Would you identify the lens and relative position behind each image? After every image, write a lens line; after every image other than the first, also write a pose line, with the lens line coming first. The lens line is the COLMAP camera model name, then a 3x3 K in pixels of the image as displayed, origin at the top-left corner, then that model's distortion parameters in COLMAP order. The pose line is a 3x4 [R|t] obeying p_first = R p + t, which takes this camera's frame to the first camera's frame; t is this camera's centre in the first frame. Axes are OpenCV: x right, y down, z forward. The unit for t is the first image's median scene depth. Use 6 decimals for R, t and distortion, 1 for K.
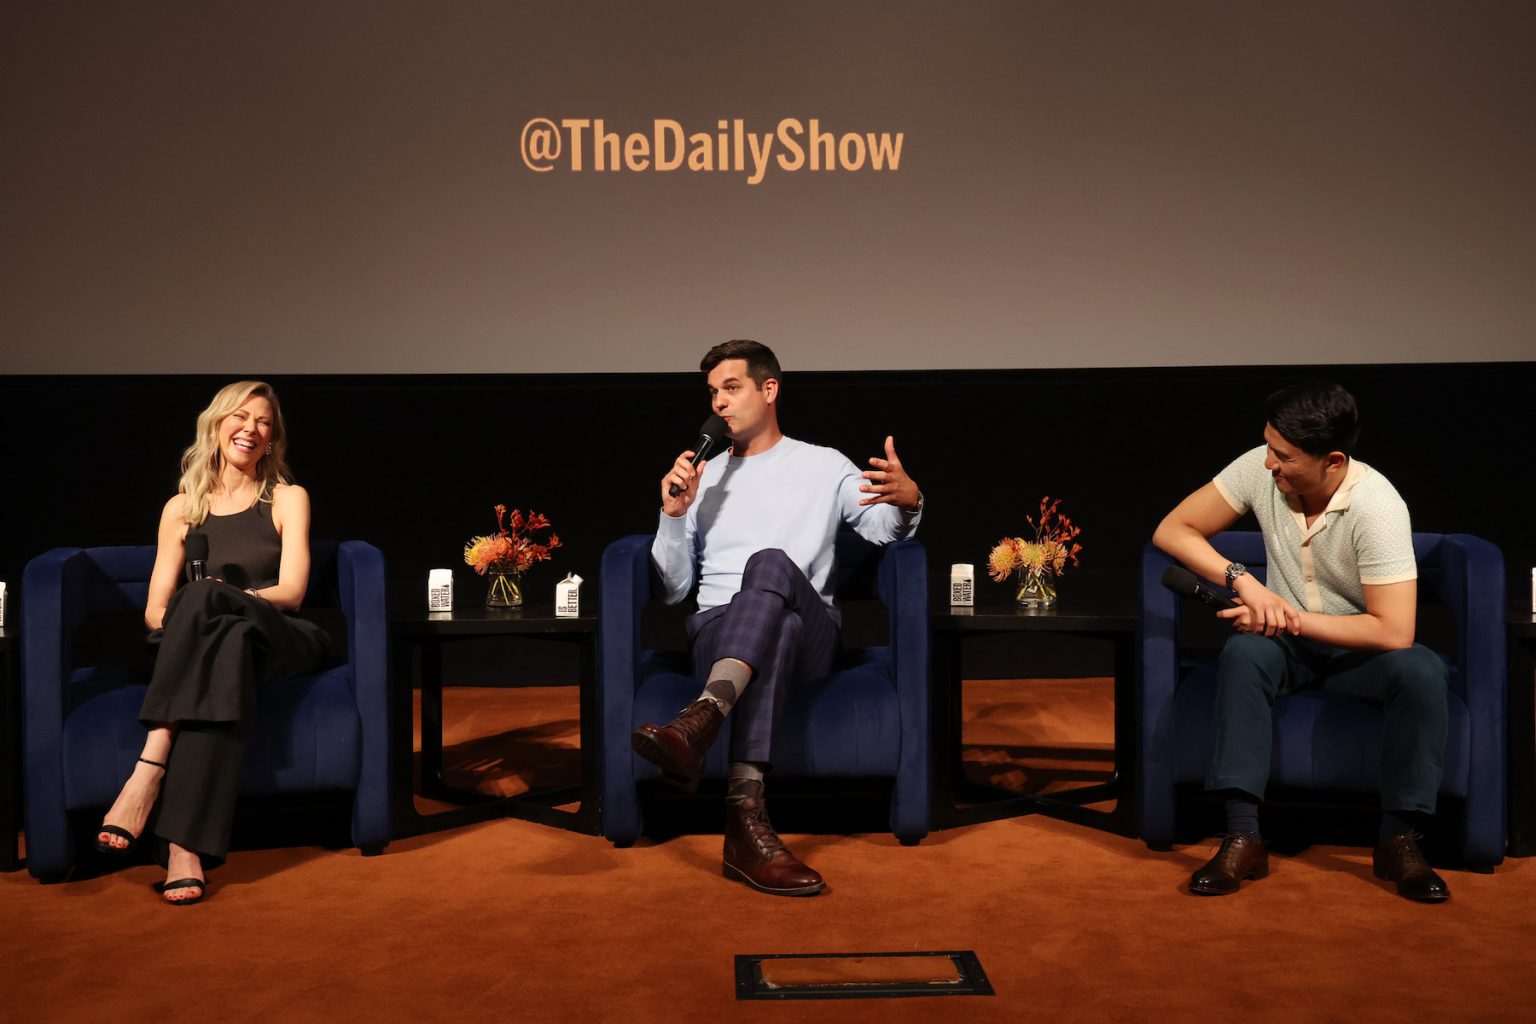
lens RADIAL K [[1738.8, 0, 782.7], [0, 1738.8, 484.1], [0, 0, 1]] dist [0.083109, 0.000000]
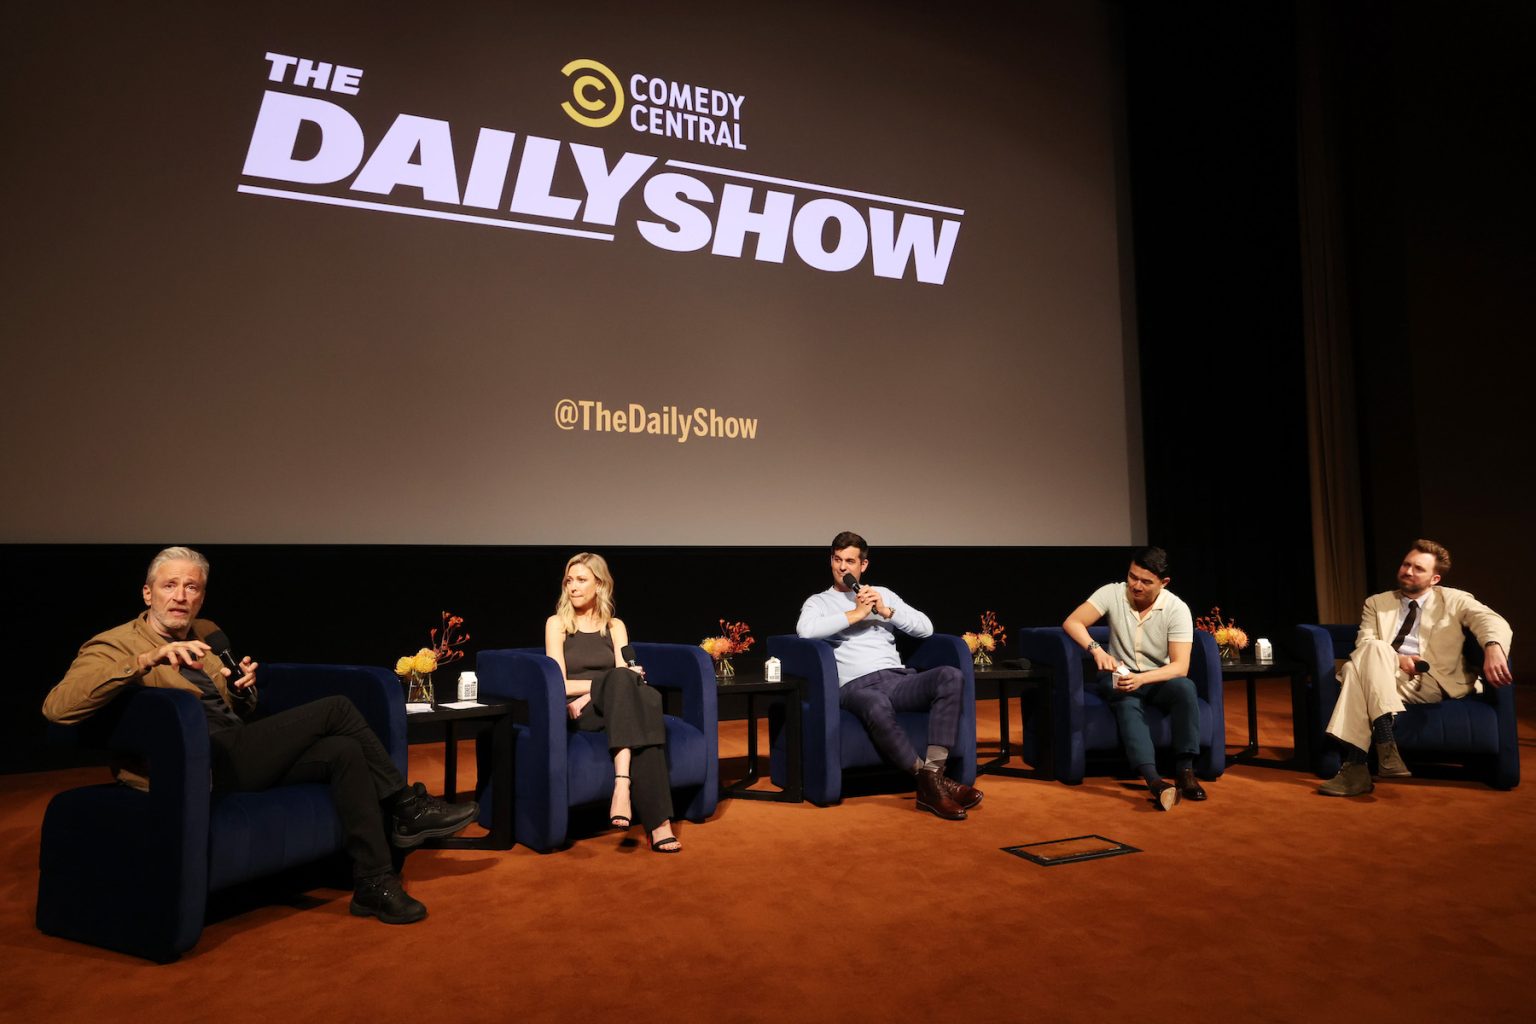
lens RADIAL K [[1011.0, 0, 764.8], [0, 1011.0, 487.3], [0, 0, 1]] dist [-0.001553, 0.020677]
pose [[0.929269, 0.030822, 0.368116, -0.509831], [0.014219, 0.992790, -0.119018, 0.000828], [-0.369130, 0.115834, 0.922131, 0.010113]]
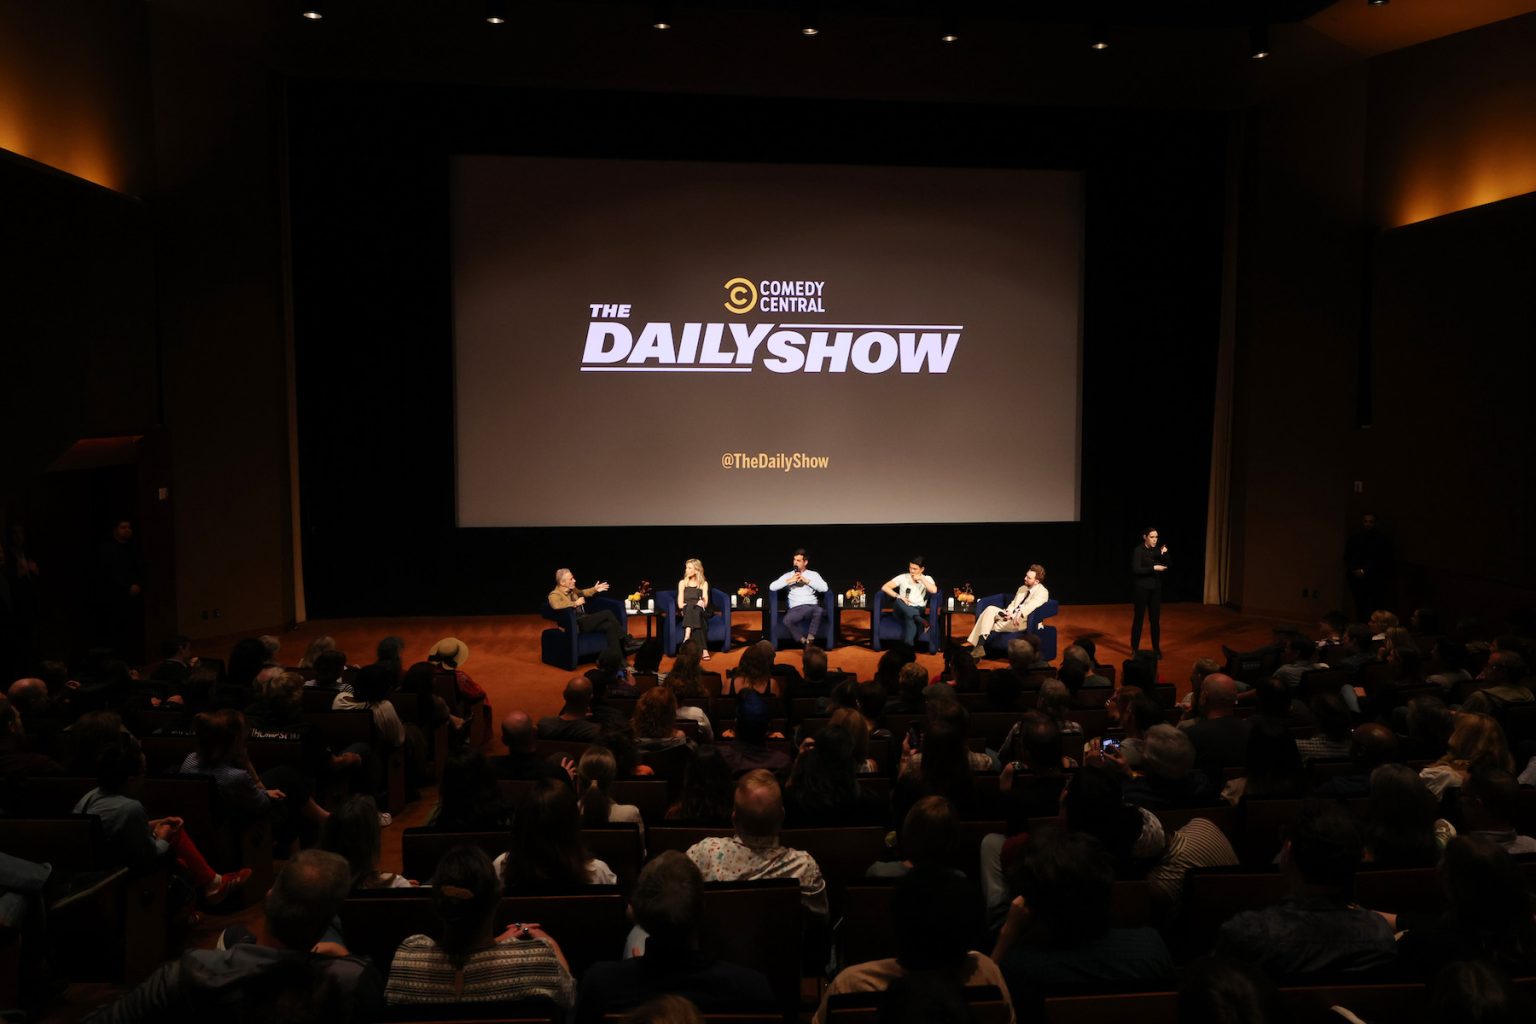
lens RADIAL K [[1203.0, 0, 819.0], [0, 1203.0, 469.9], [0, 0, 1]] dist [0.016296, 0.006667]
pose [[0.997332, 0.010147, 0.072287, -0.205131], [-0.013062, 0.999116, 0.039968, -0.436699], [-0.071818, -0.040805, 0.996583, -2.335306]]
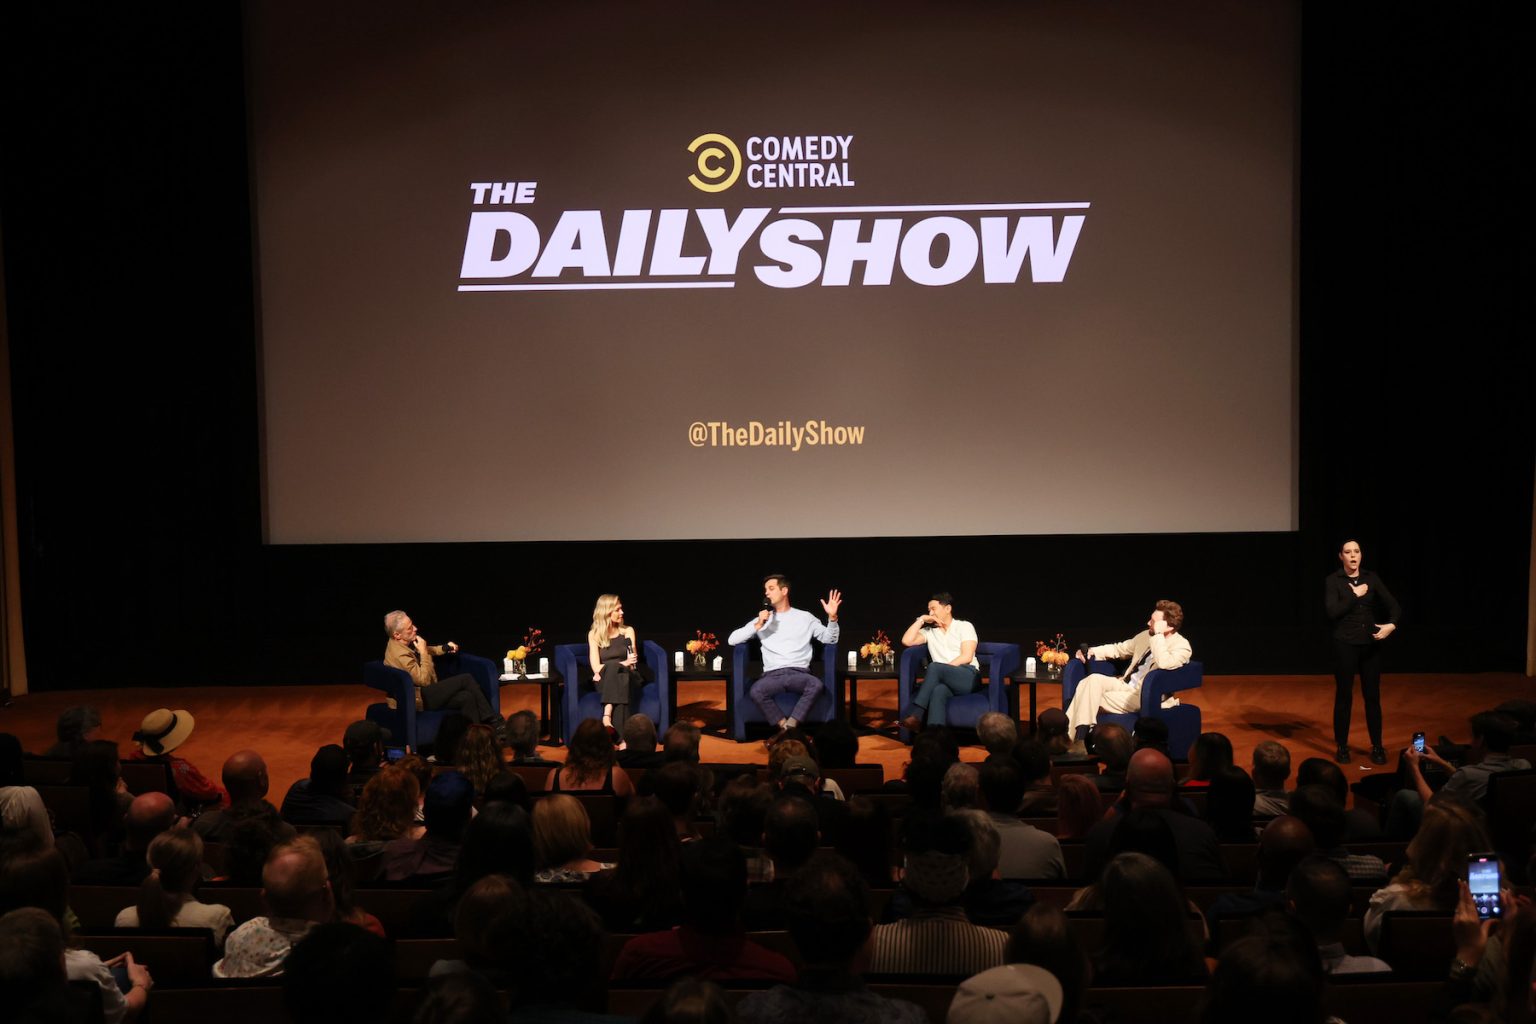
lens RADIAL K [[2175.1, 0, 781.9], [0, 2175.1, 455.9], [0, 0, 1]] dist [0.145369, 0.000000]
pose [[0.998308, 0.000618, -0.058150, 0.198168], [0.002014, 0.998976, 0.045191, -0.457794], [0.058119, -0.045231, 0.997284, -2.715217]]
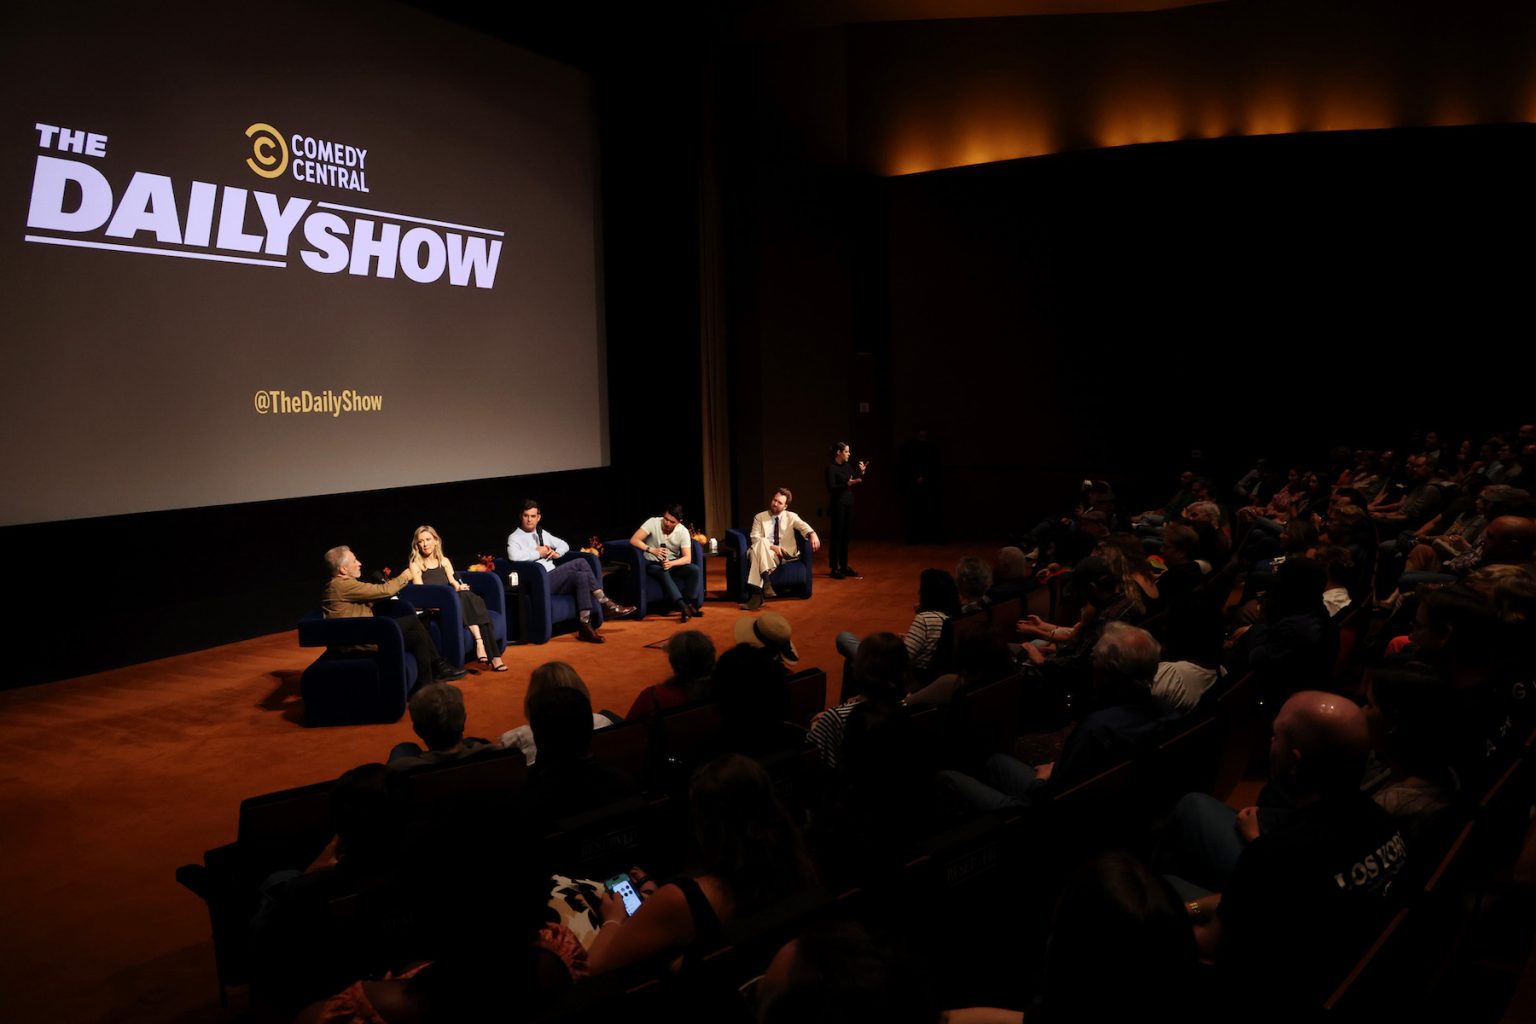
lens RADIAL K [[1149.9, 0, 820.8], [0, 1149.9, 497.3], [0, 0, 1]] dist [-0.086651, 0.052059]
pose [[0.496414, -0.072190, 0.865079, -1.714486], [0.036631, 0.997391, 0.062211, -0.210208], [-0.867313, 0.000806, 0.497763, -0.642734]]
